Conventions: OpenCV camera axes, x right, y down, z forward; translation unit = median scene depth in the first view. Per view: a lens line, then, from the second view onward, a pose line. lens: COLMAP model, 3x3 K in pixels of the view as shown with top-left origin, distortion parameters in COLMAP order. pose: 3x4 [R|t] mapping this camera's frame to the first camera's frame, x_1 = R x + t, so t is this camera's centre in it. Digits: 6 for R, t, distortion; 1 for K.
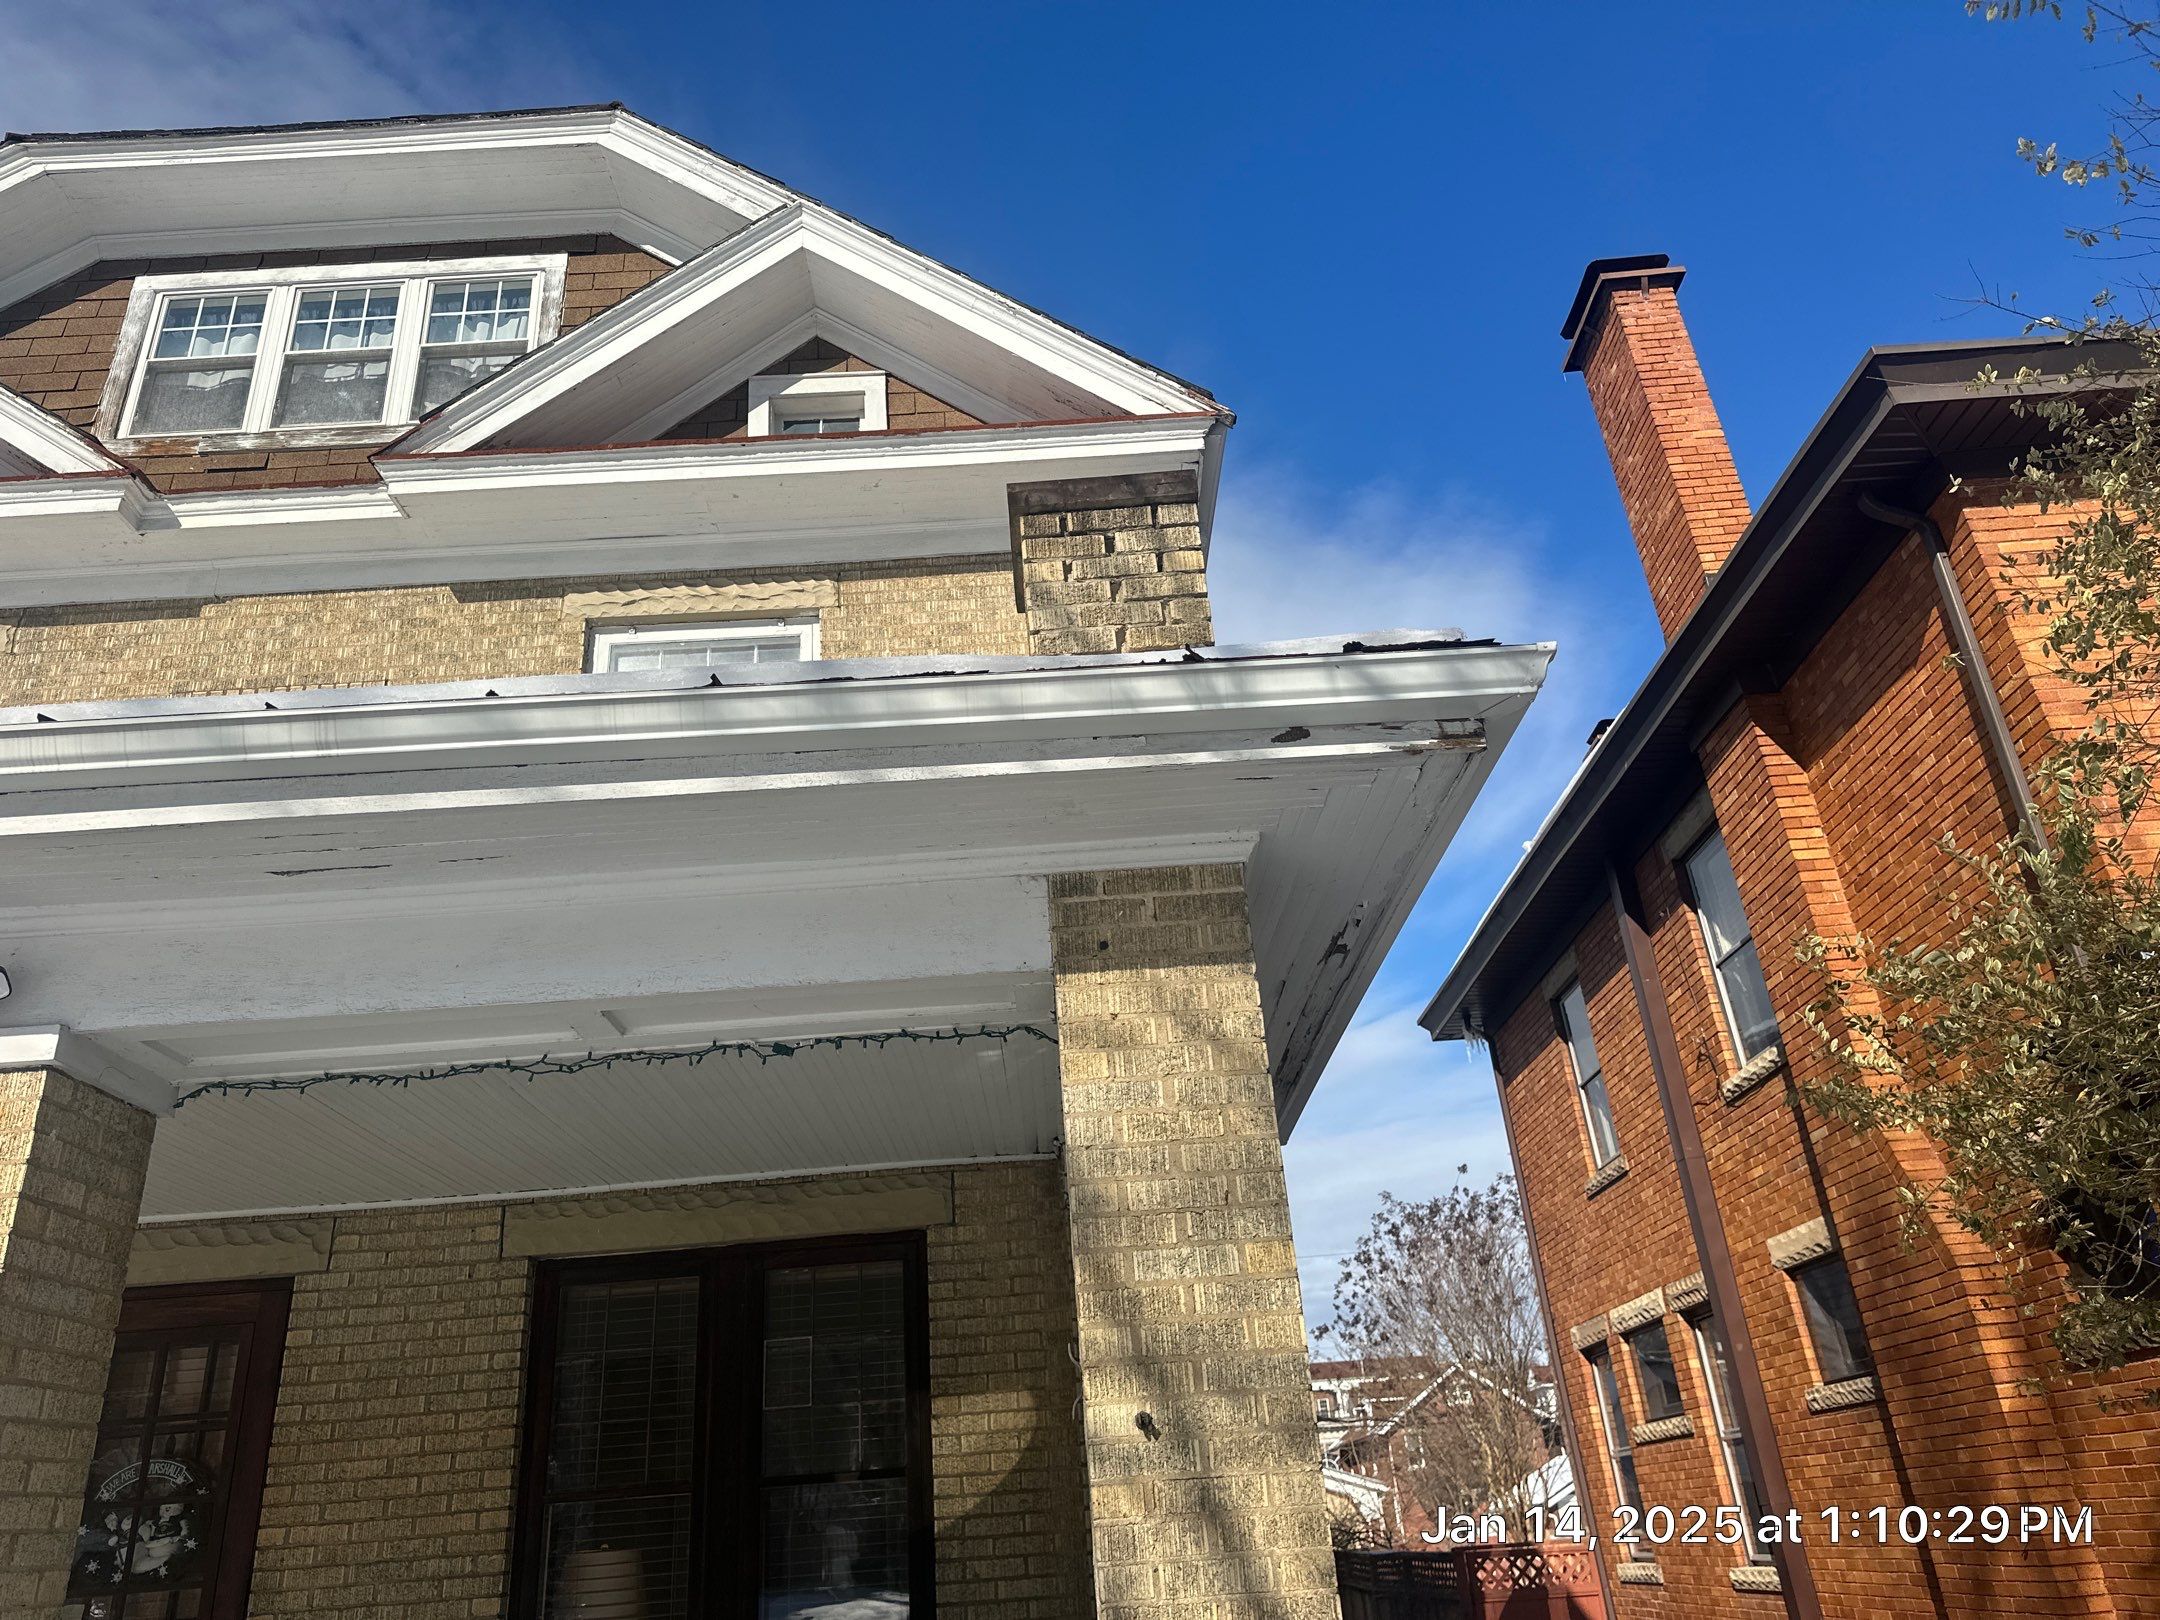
lens RADIAL K [[1491.8, 0, 1072.8], [0, 1491.8, 815.4], [0, 0, 1]] dist [0.092061, -0.123111]
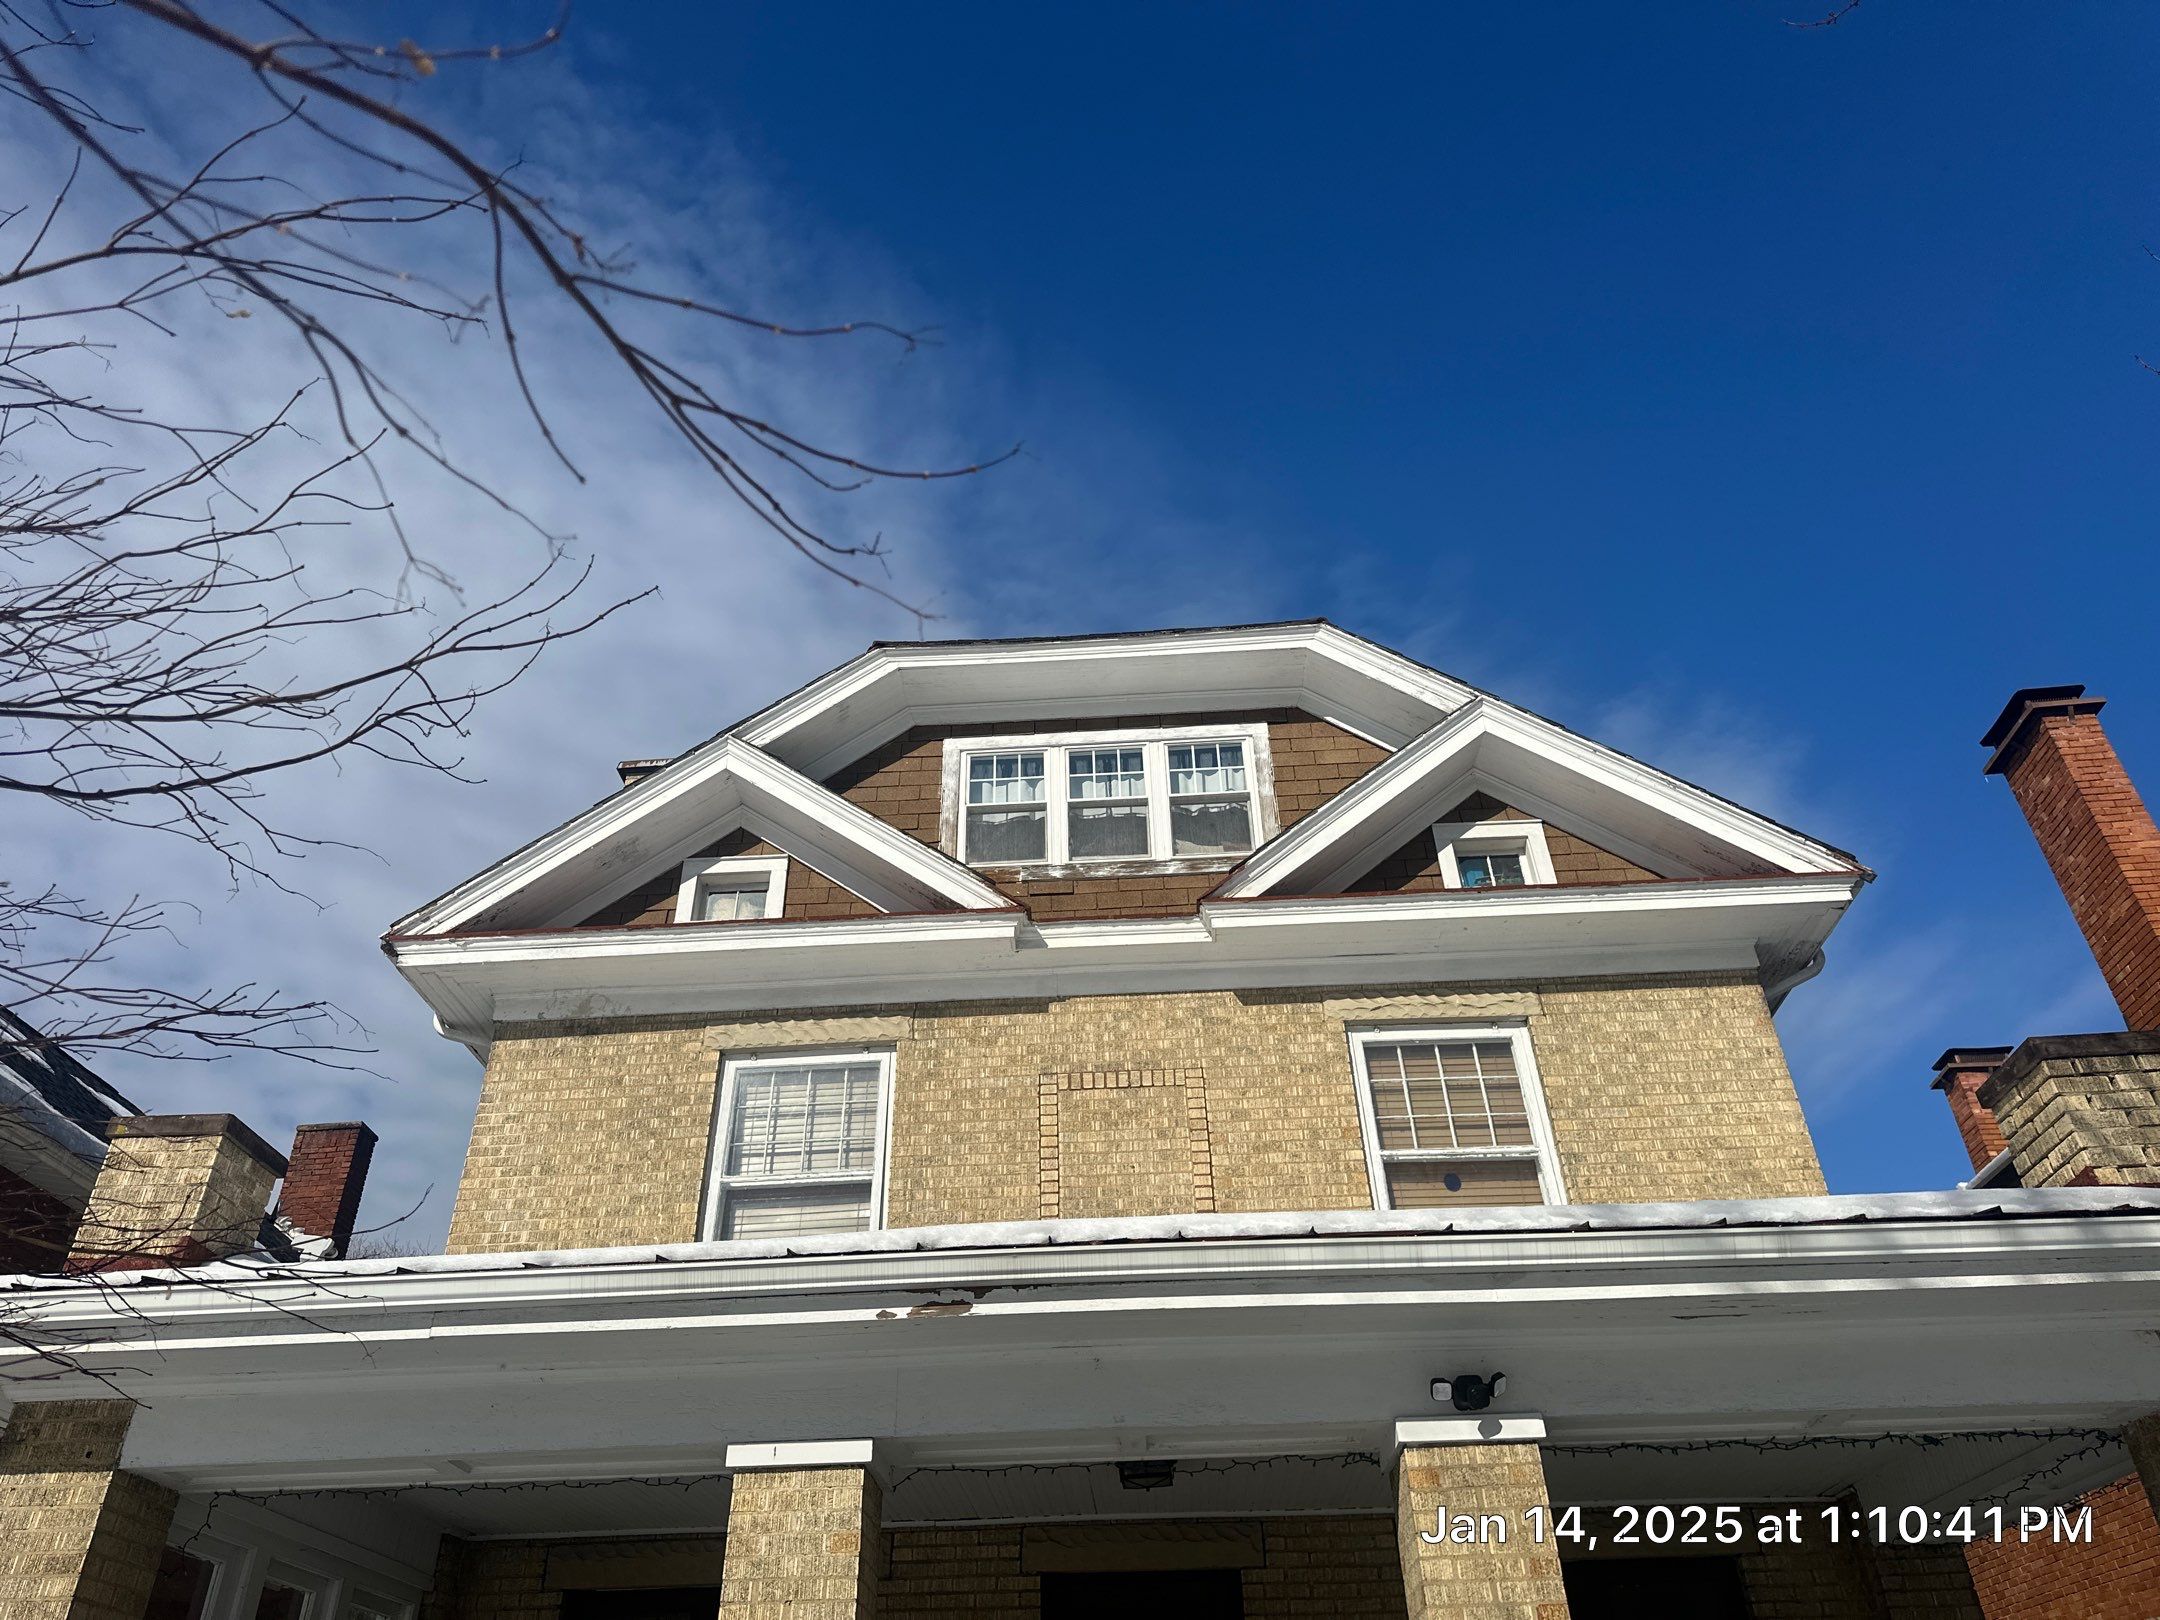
lens RADIAL K [[1488.9, 0, 1063.5], [0, 1488.9, 803.2], [0, 0, 1]] dist [0.112080, -0.153644]
pose [[0.997242, 0.011801, -0.073270, -0.464031], [-0.023986, 0.985543, -0.167720, -0.091821], [0.070232, 0.169015, 0.983108, -0.301521]]
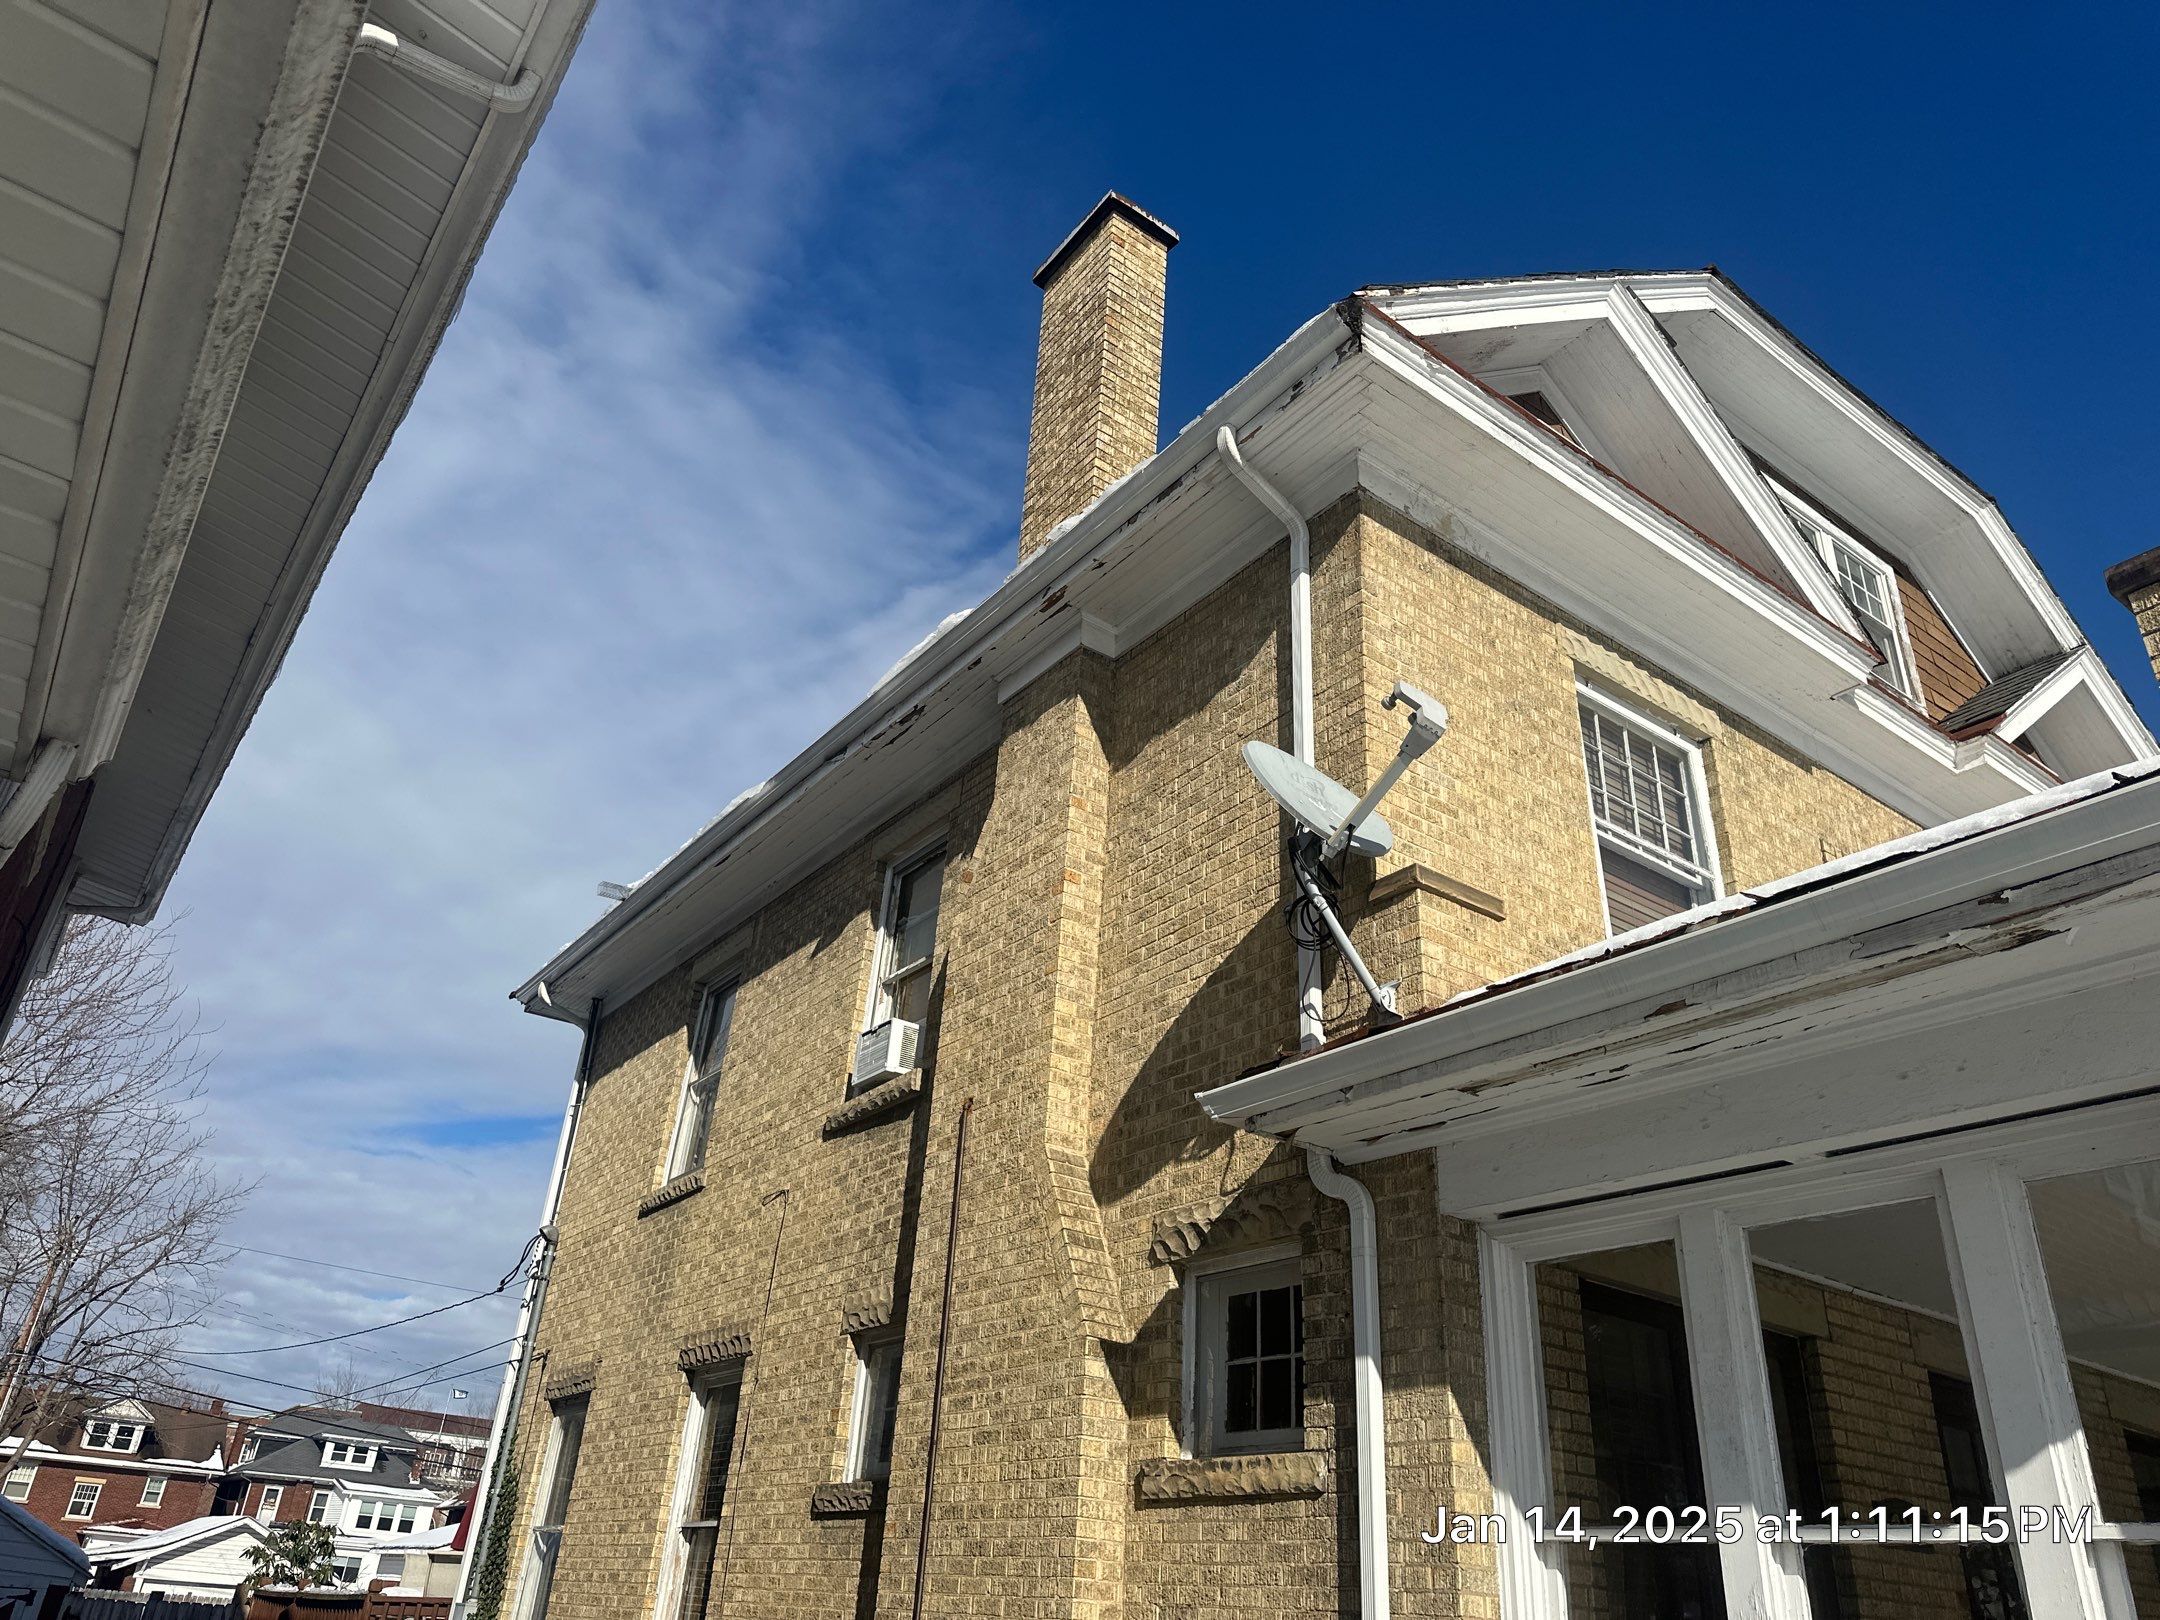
lens RADIAL K [[1503.9, 0, 1067.1], [0, 1503.9, 806.2], [0, 0, 1]] dist [0.178894, -0.324102]
pose [[0.803643, 0.390982, 0.448654, -1.527017], [-0.365671, 0.919214, -0.146053, 0.265820], [-0.469513, -0.046685, 0.881690, 0.230068]]
